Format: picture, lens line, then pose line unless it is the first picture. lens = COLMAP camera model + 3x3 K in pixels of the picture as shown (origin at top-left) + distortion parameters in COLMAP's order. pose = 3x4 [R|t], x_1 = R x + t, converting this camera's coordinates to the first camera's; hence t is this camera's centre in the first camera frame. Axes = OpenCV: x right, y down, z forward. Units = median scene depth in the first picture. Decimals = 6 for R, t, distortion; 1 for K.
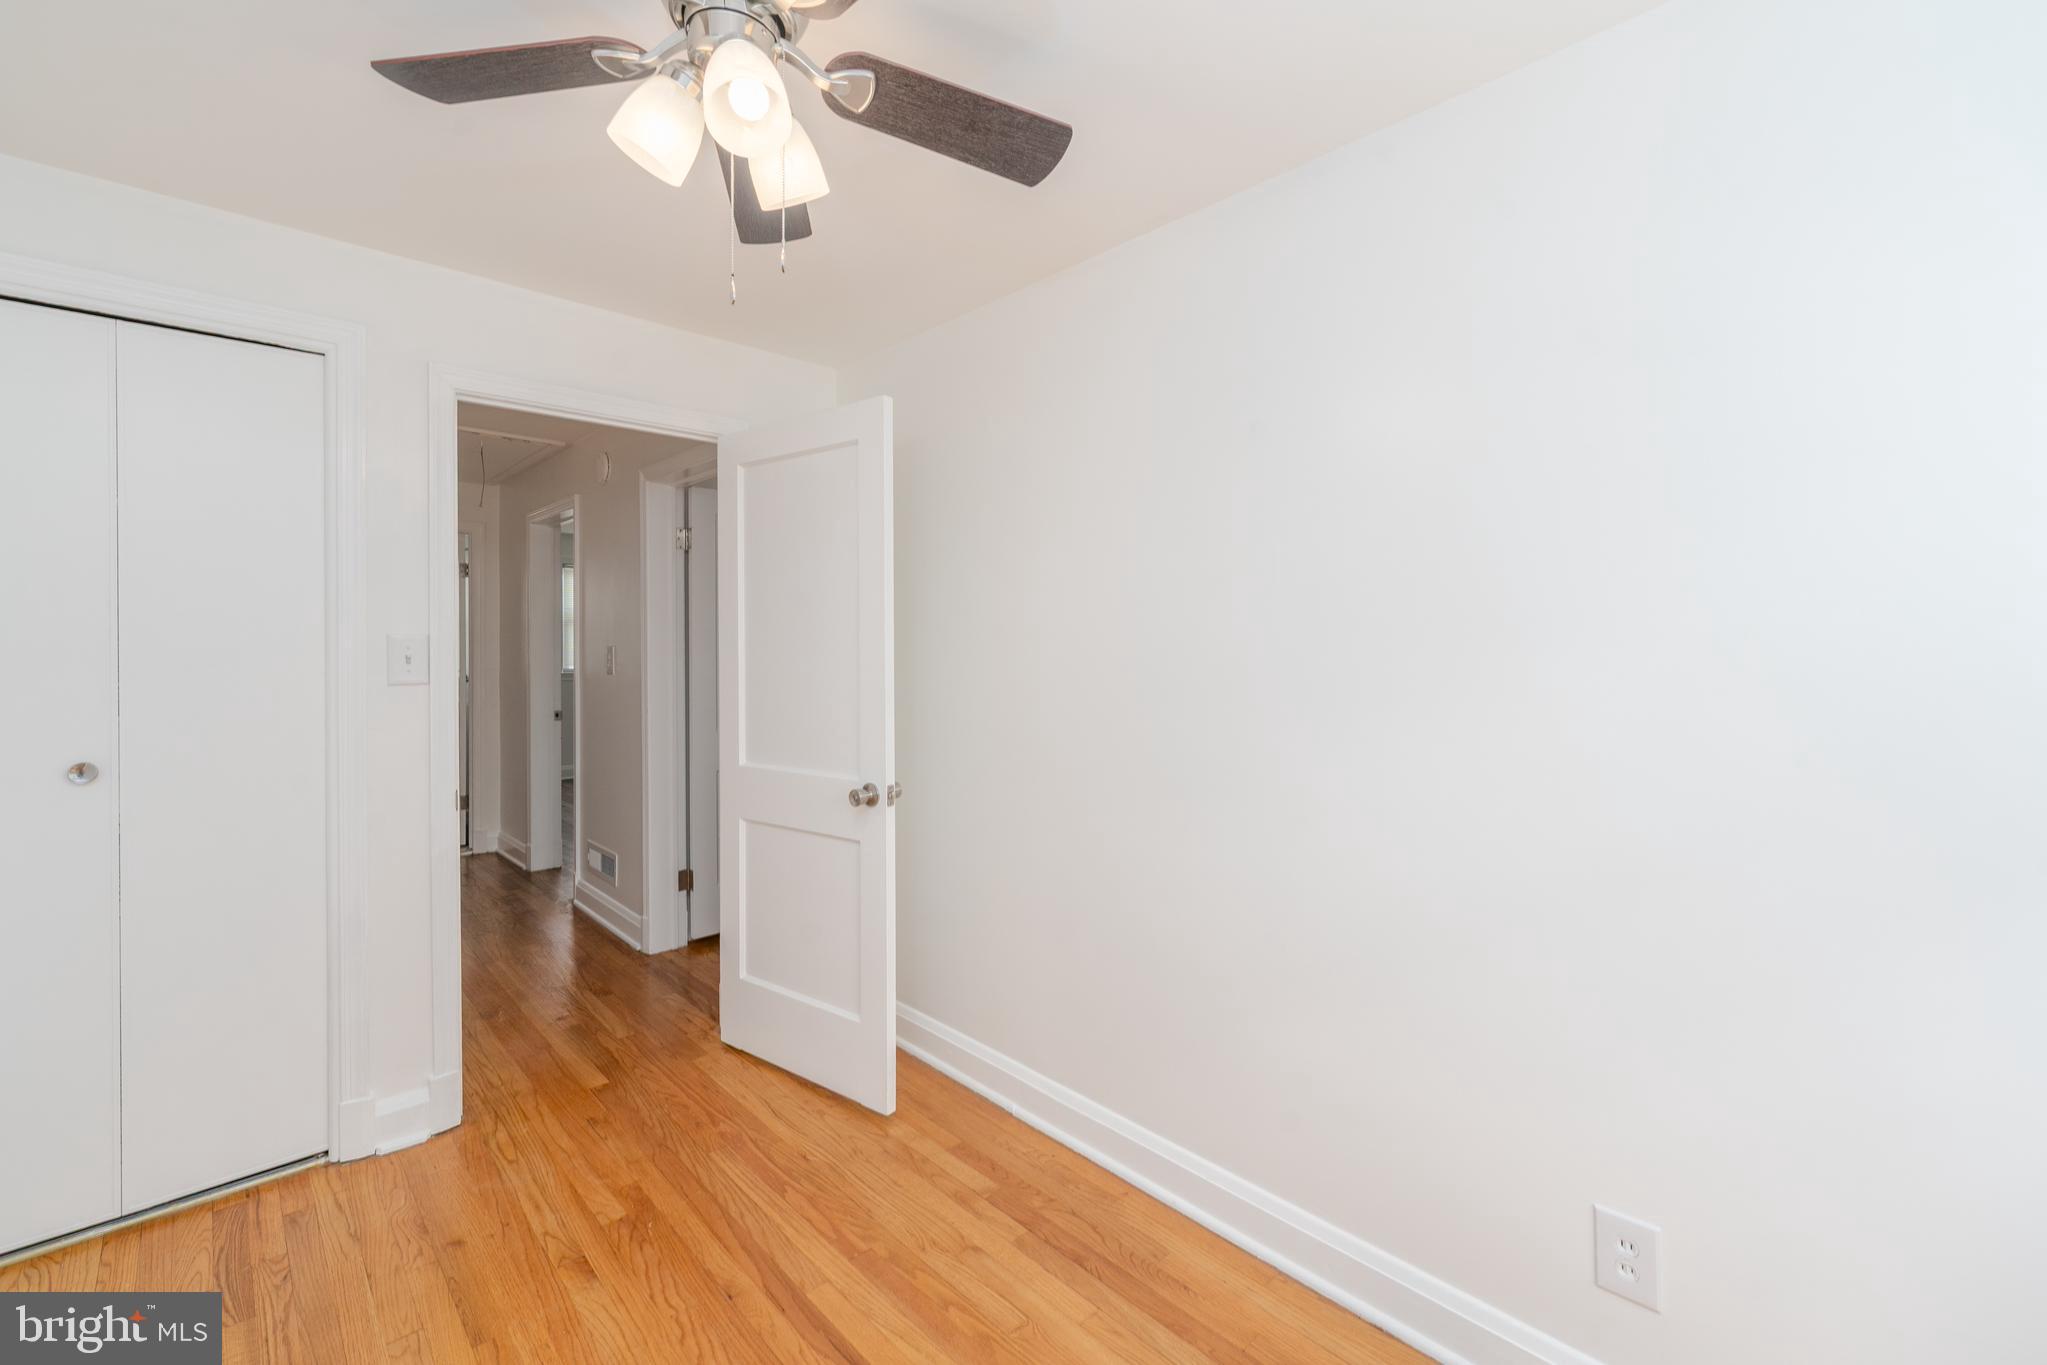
lens RADIAL K [[846.2, 0, 1012.7], [0, 846.2, 643.5], [0, 0, 1]] dist [0.002547, 0.000032]
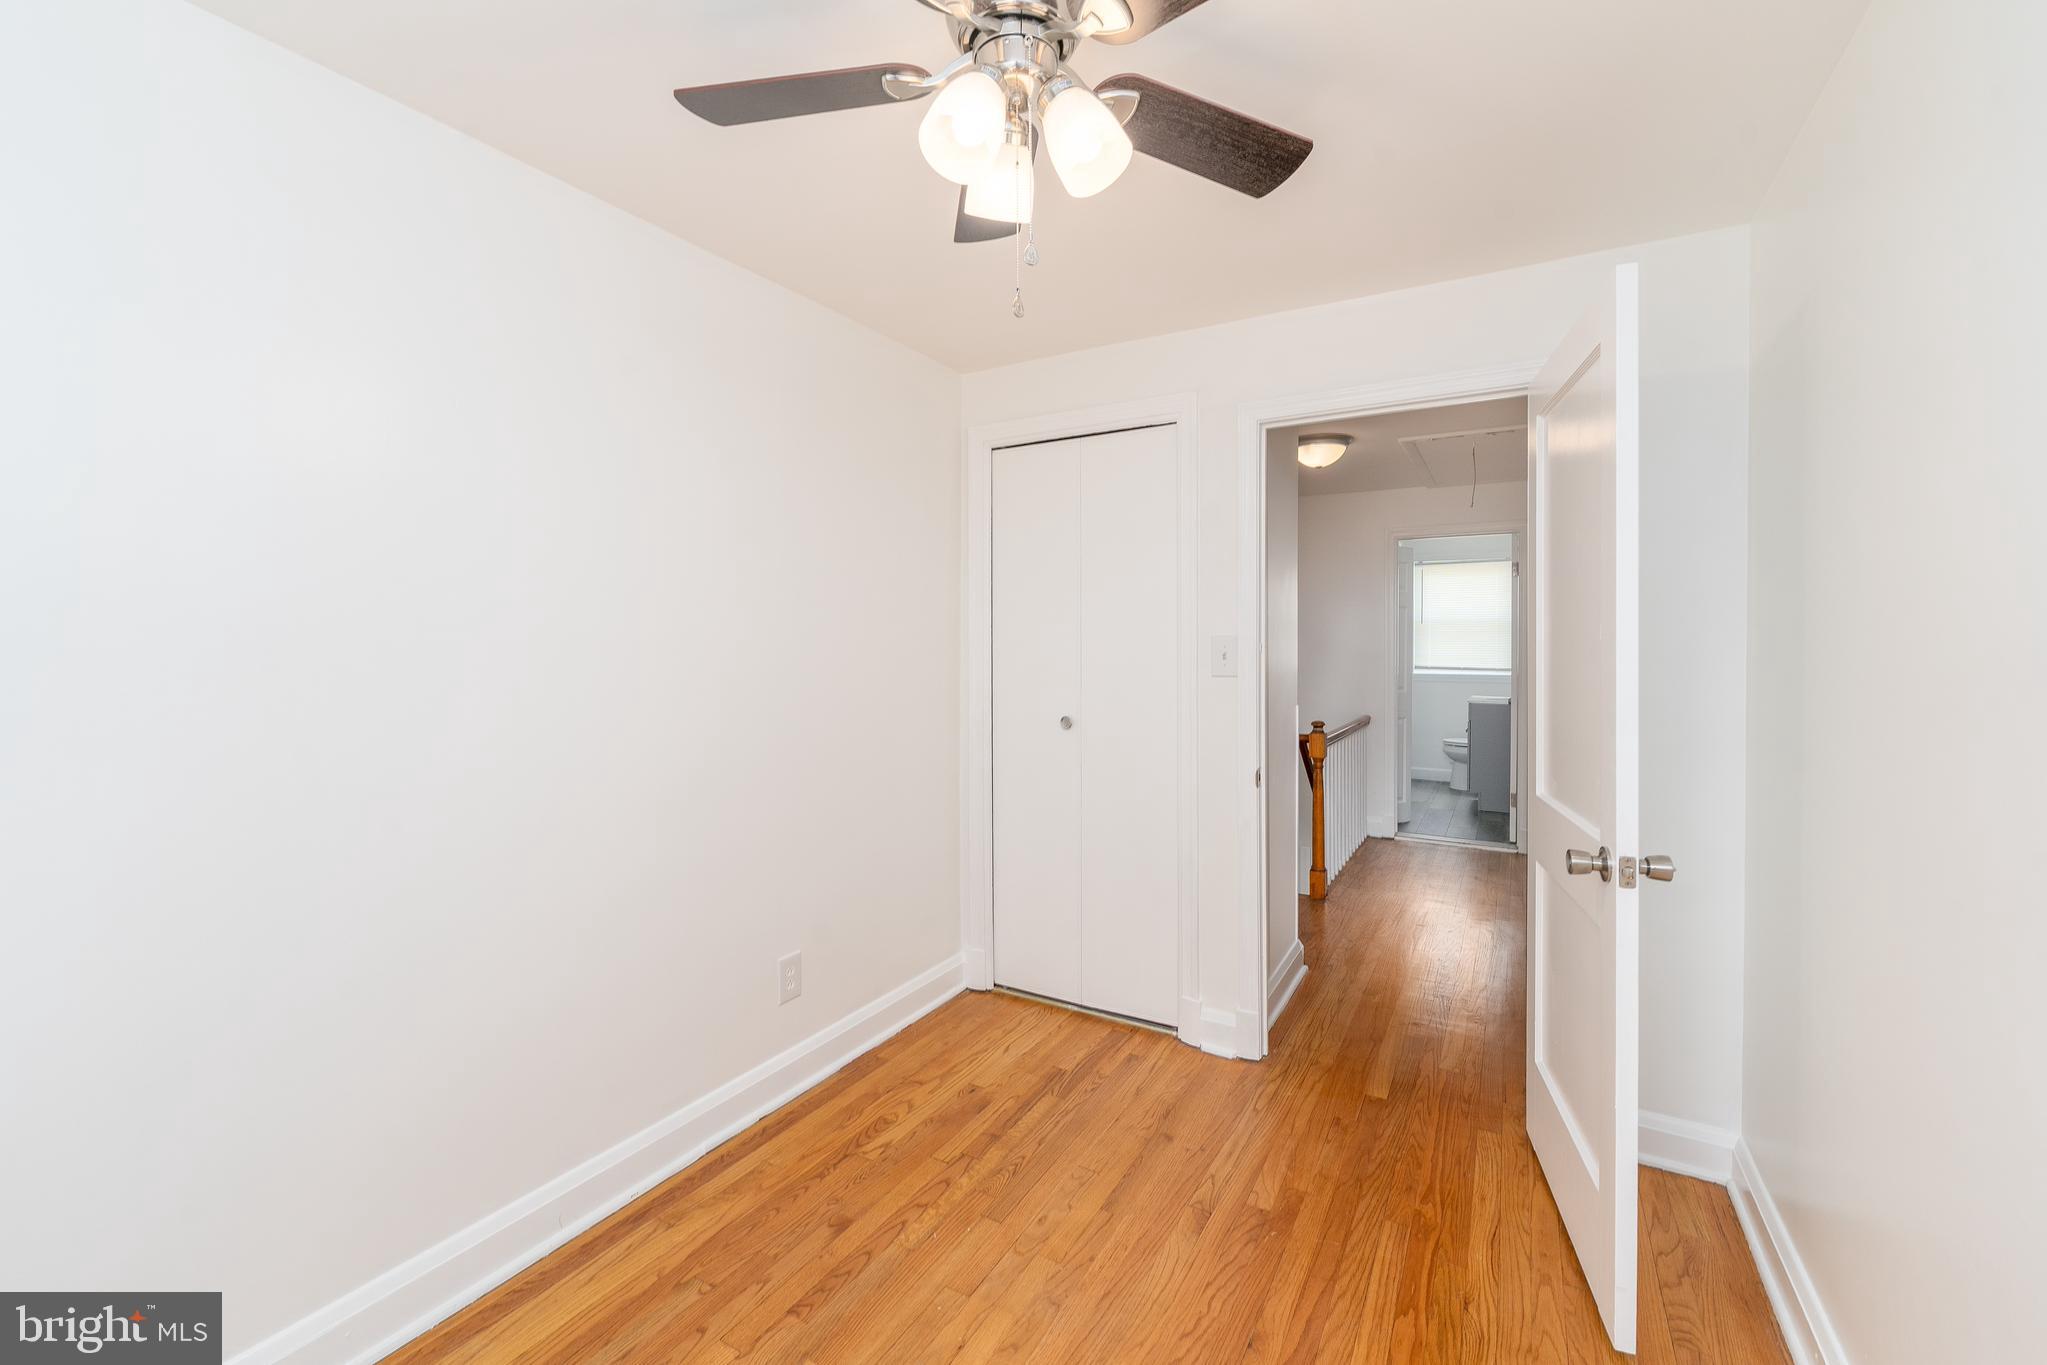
lens RADIAL K [[846.2, 0, 1012.7], [0, 846.2, 643.5], [0, 0, 1]] dist [0.002547, 0.000032]
pose [[0.299494, 0.003585, -0.954091, 0.388927], [-0.001759, 0.999993, 0.003206, 0.001457], [0.954097, 0.000718, 0.299498, 0.393523]]
